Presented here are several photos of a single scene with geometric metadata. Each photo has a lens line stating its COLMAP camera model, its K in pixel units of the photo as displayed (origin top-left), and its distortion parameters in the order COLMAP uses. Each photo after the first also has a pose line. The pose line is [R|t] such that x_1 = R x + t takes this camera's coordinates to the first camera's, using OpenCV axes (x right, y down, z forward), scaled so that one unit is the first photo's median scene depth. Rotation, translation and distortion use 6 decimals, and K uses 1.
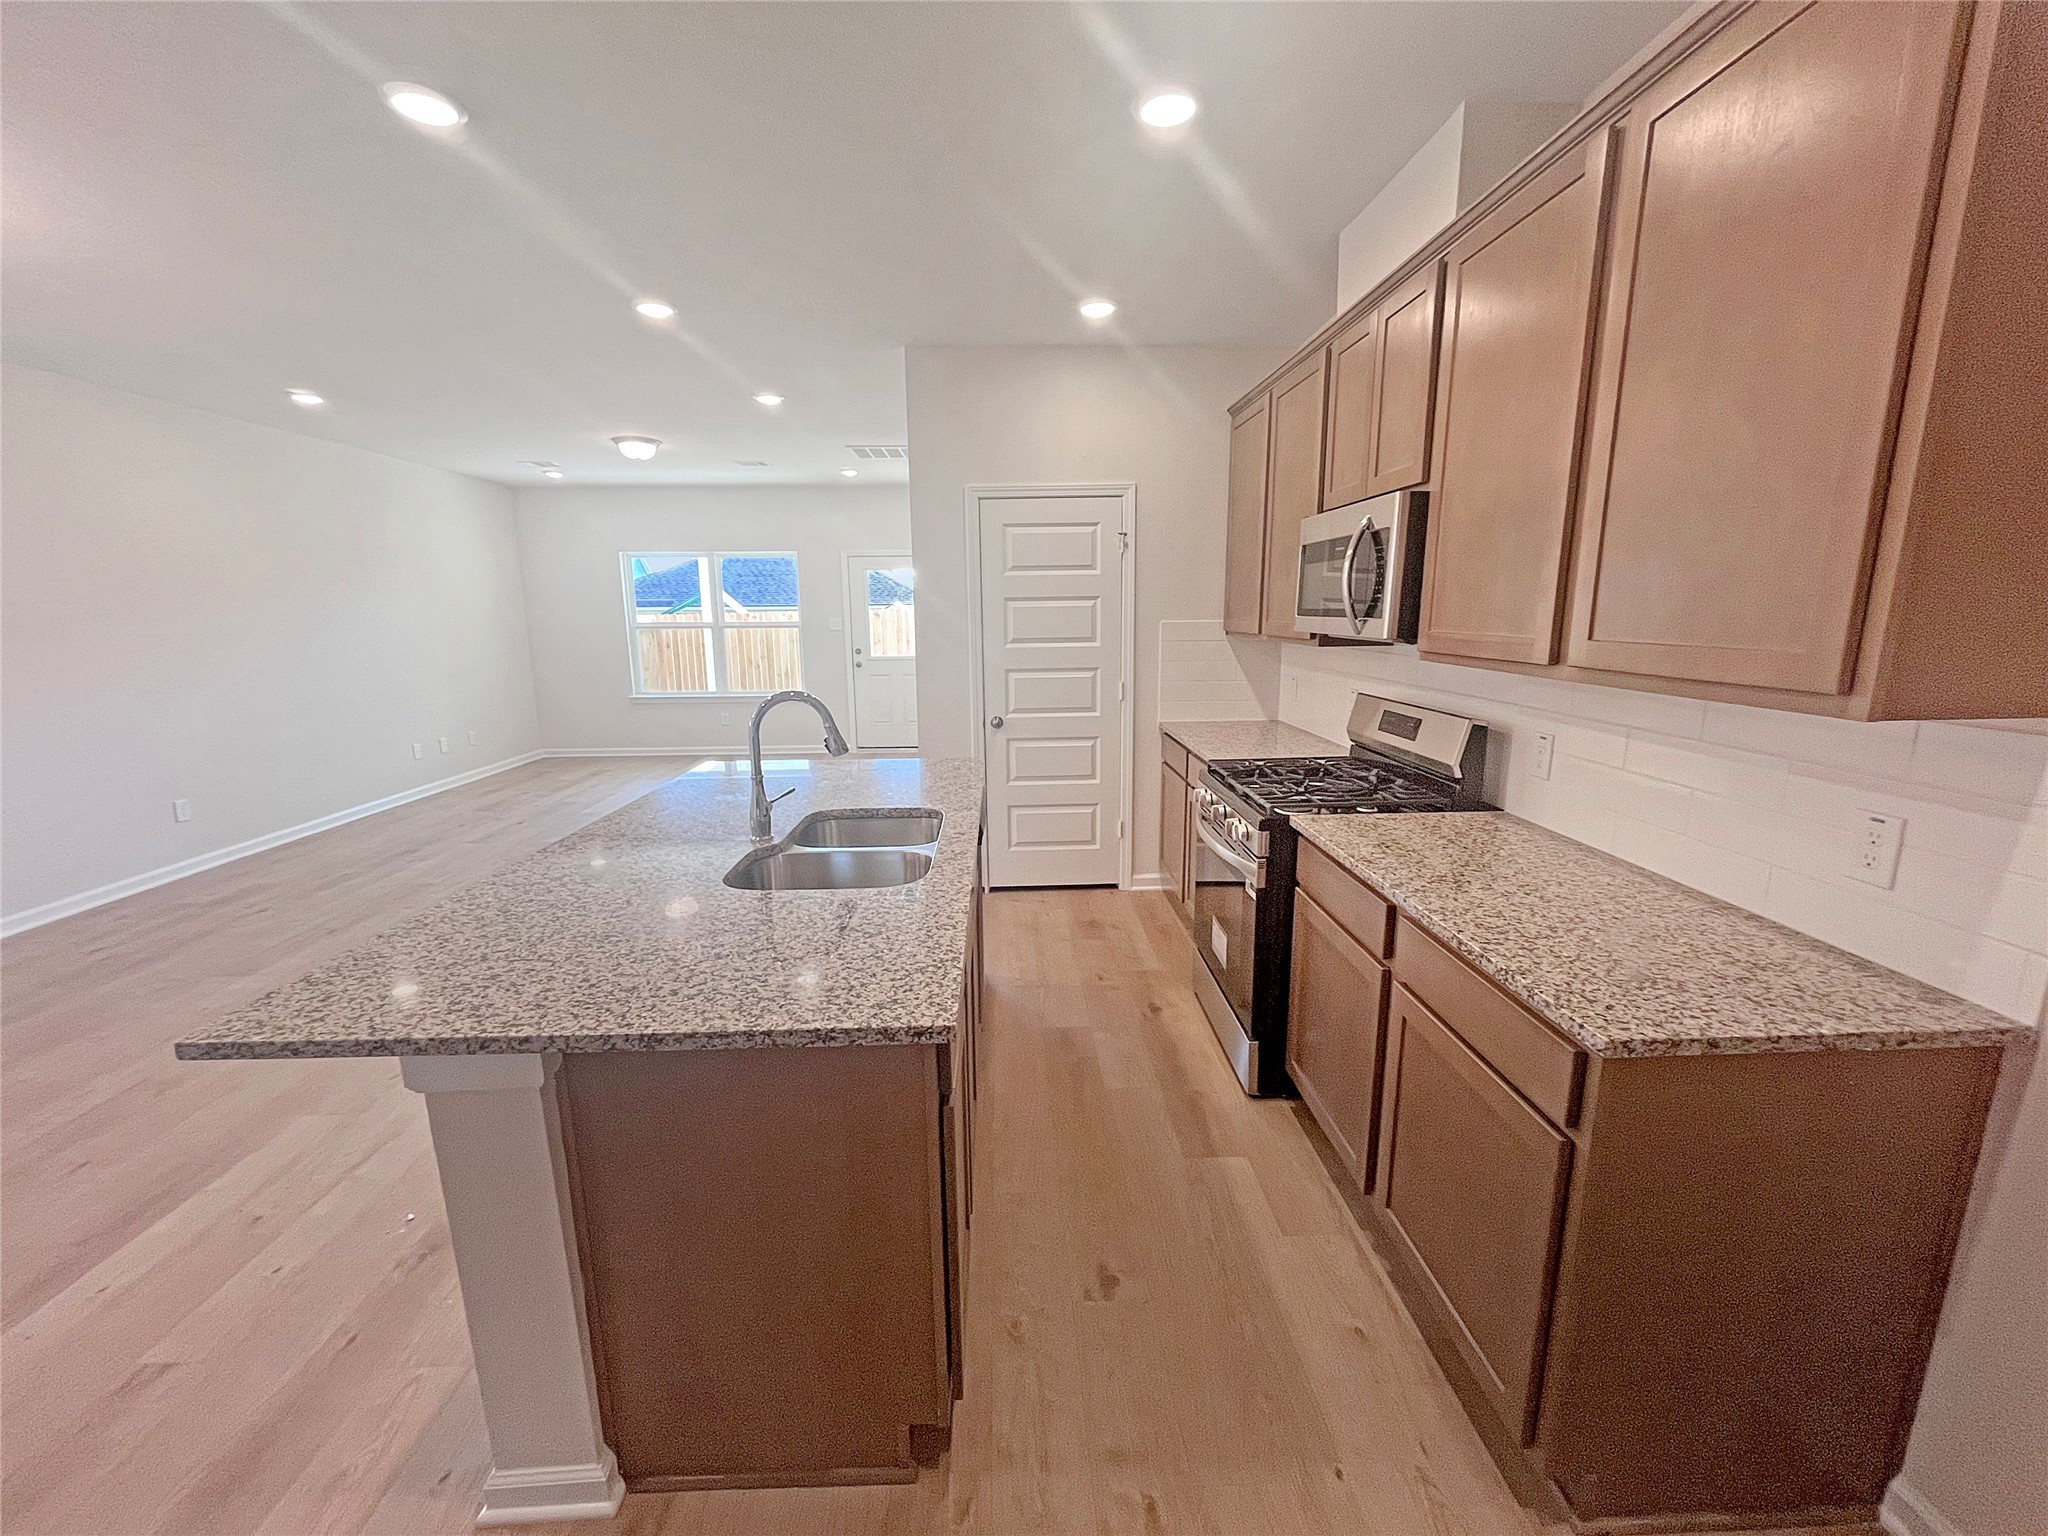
lens RADIAL K [[827.5, 0, 1024.0], [0, 827.5, 768.0], [0, 0, 1]] dist [0.000739, -0.000551]
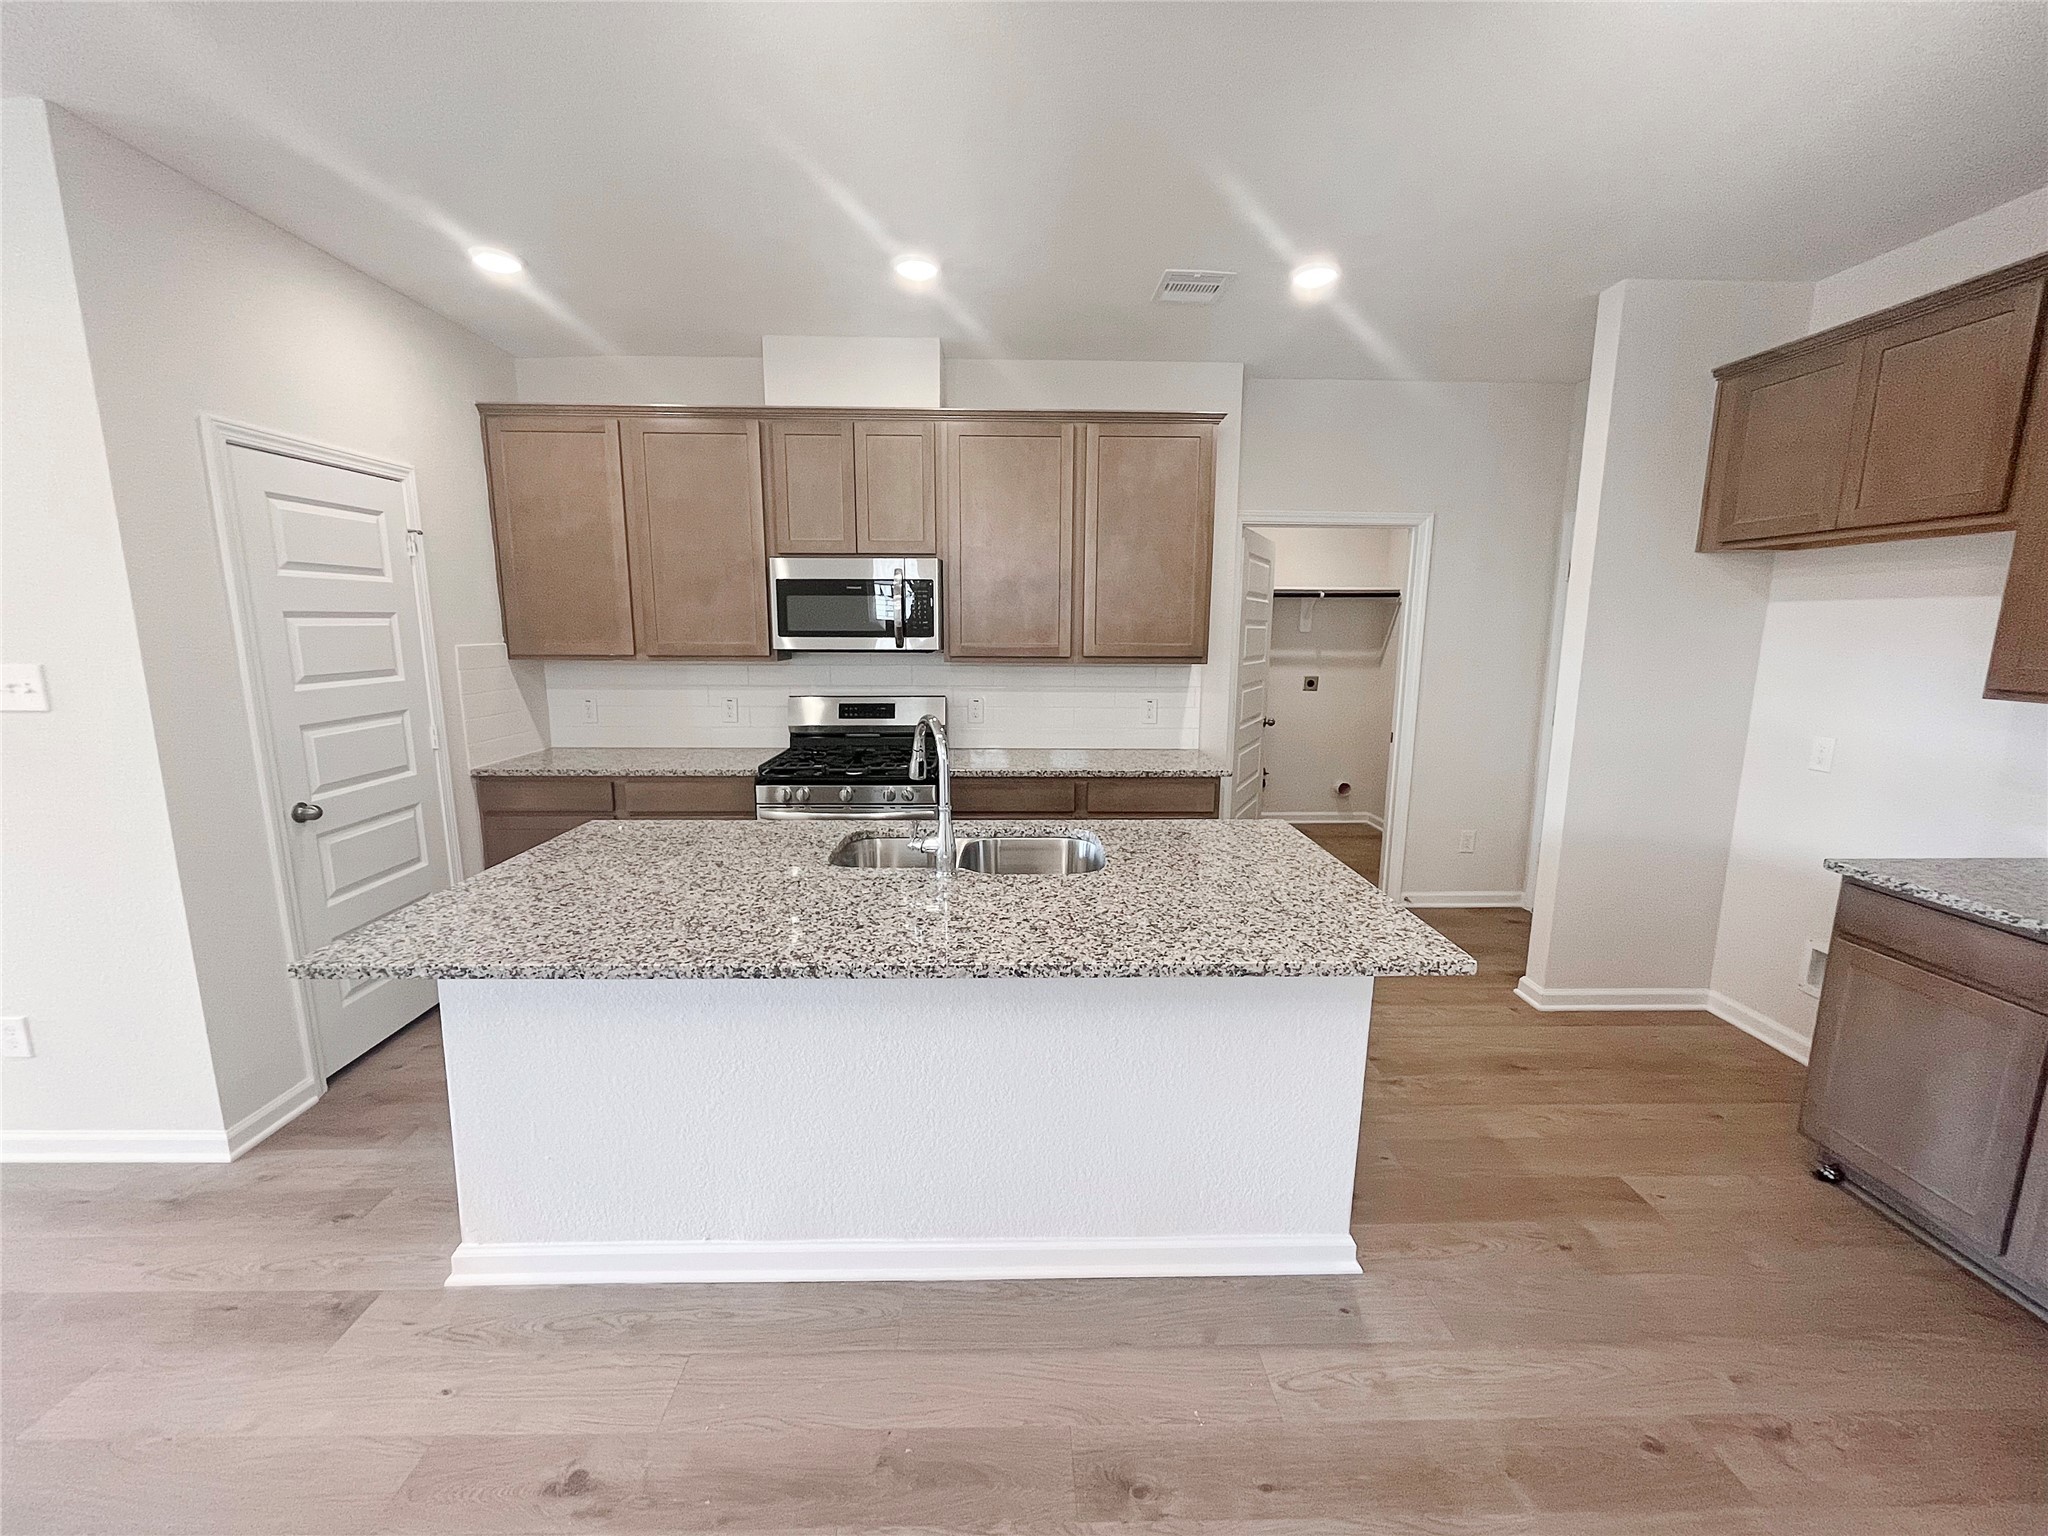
lens RADIAL K [[812.6, 0, 1024.5], [0, 812.6, 761.1], [0, 0, 1]] dist [-0.002065, -0.000261]
pose [[0.009819, -0.153794, 0.988054, -1.728772], [0.185881, 0.971160, 0.149317, -0.227759], [-0.982523, 0.182195, 0.038123, 1.225740]]
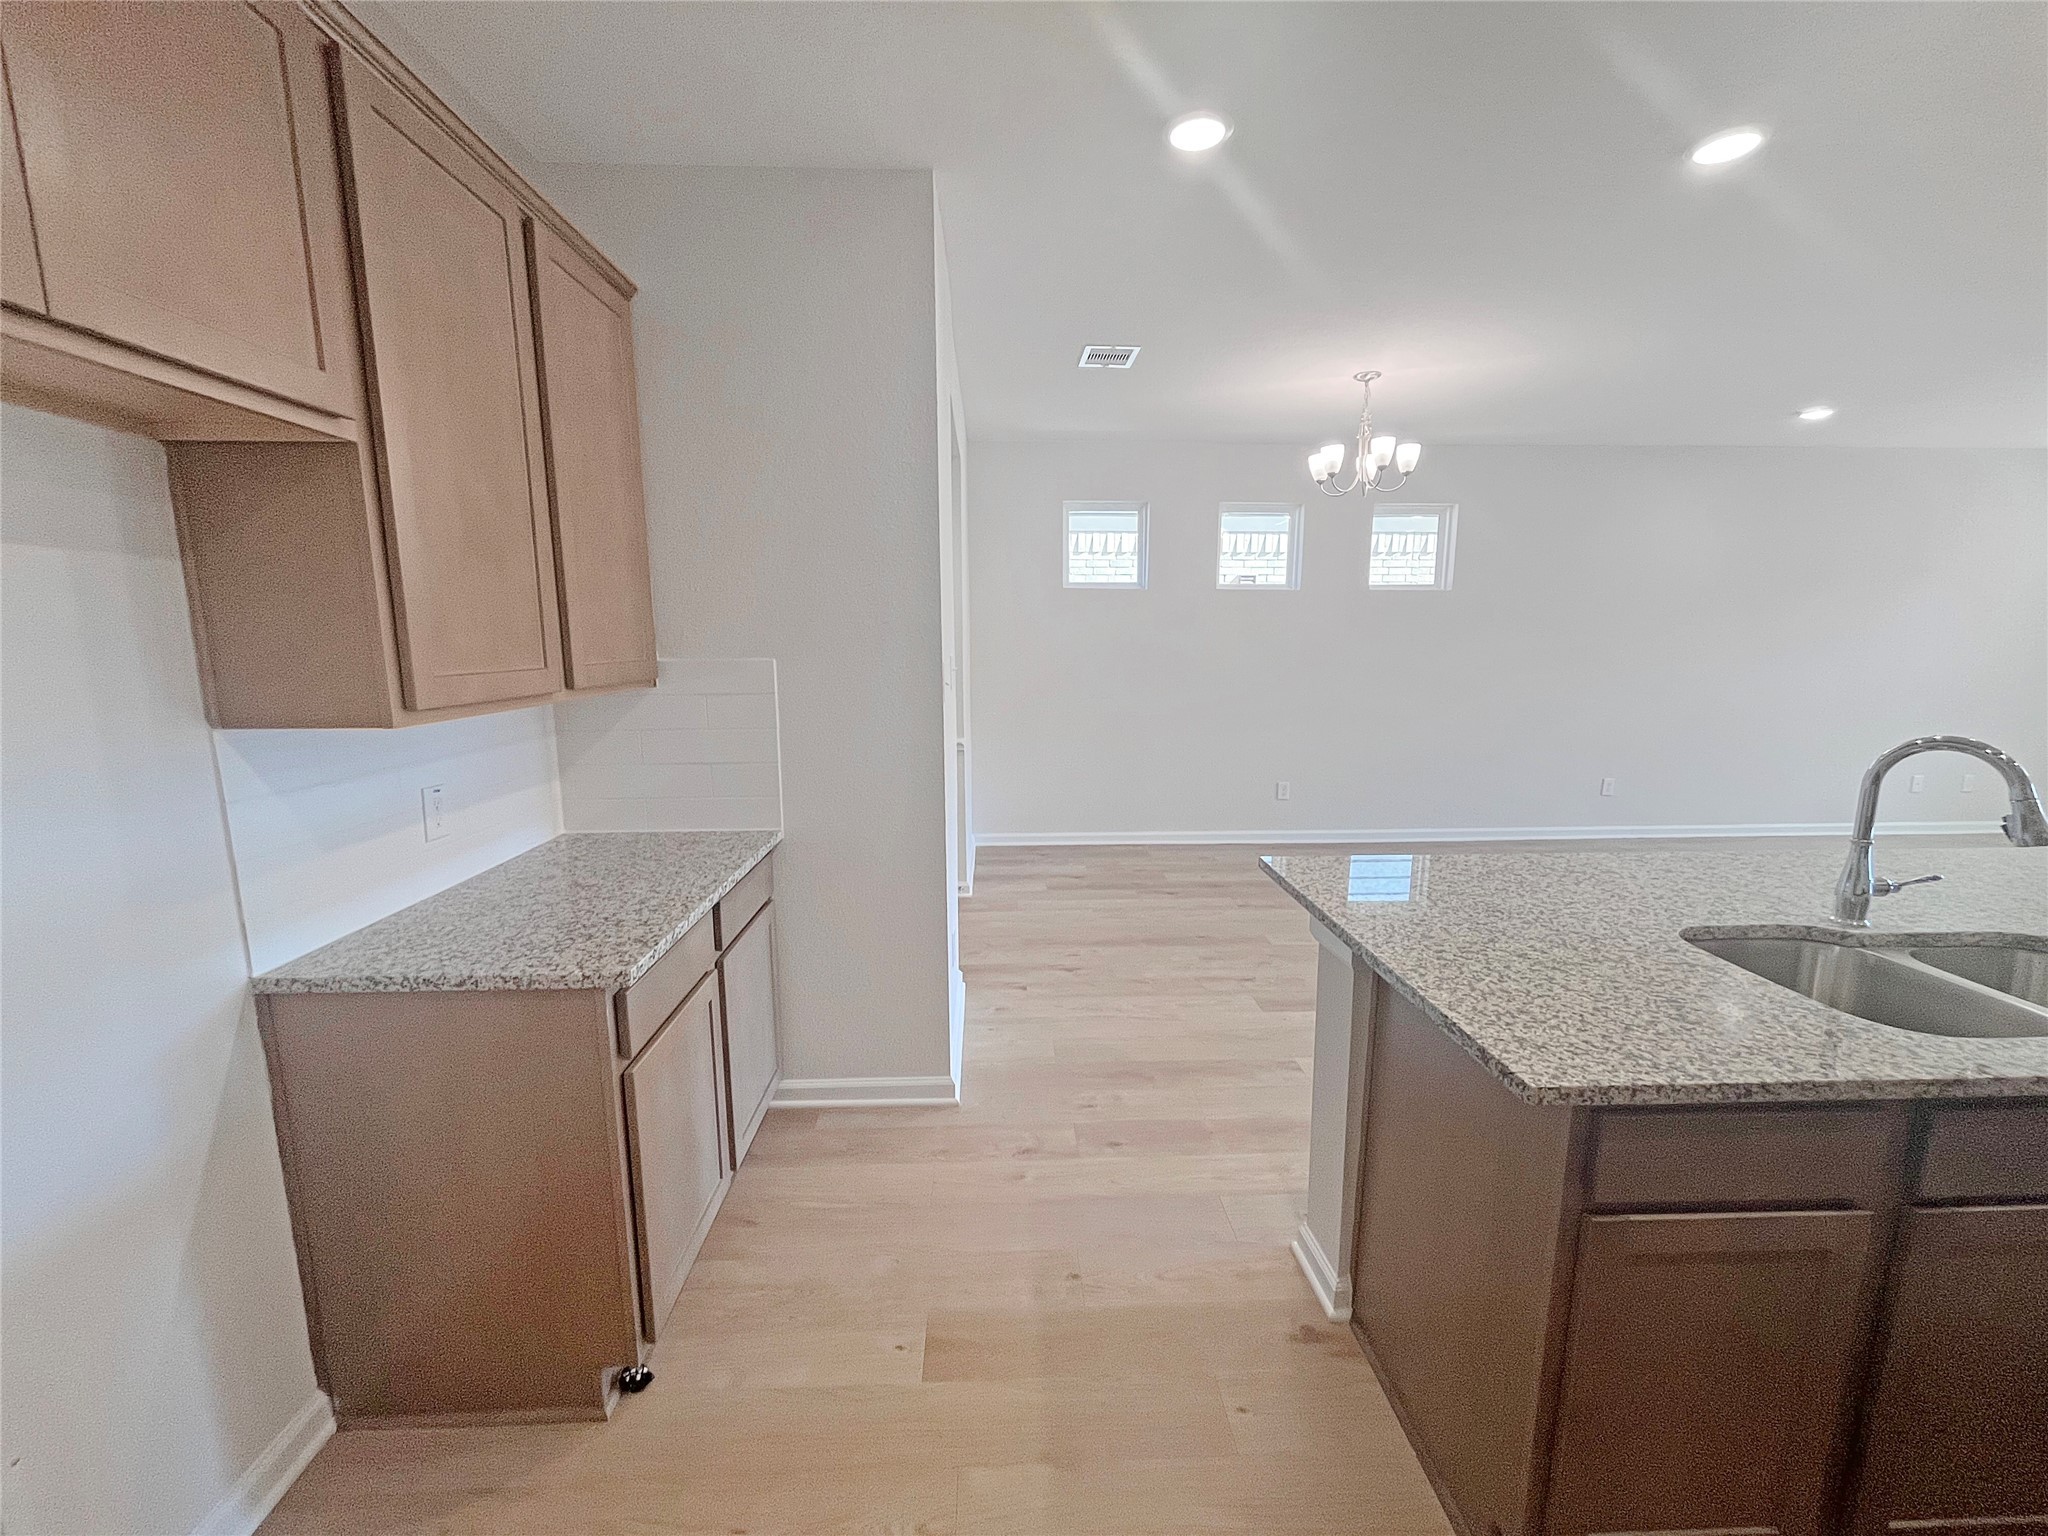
lens RADIAL K [[827.5, 0, 1024.0], [0, 827.5, 768.0], [0, 0, 1]] dist [0.000739, -0.000551]
pose [[0.011617, 0.171577, -0.985102, 0.565748], [-0.189842, 0.967629, 0.166295, -0.048821], [0.981746, 0.185082, 0.043813, 0.287175]]
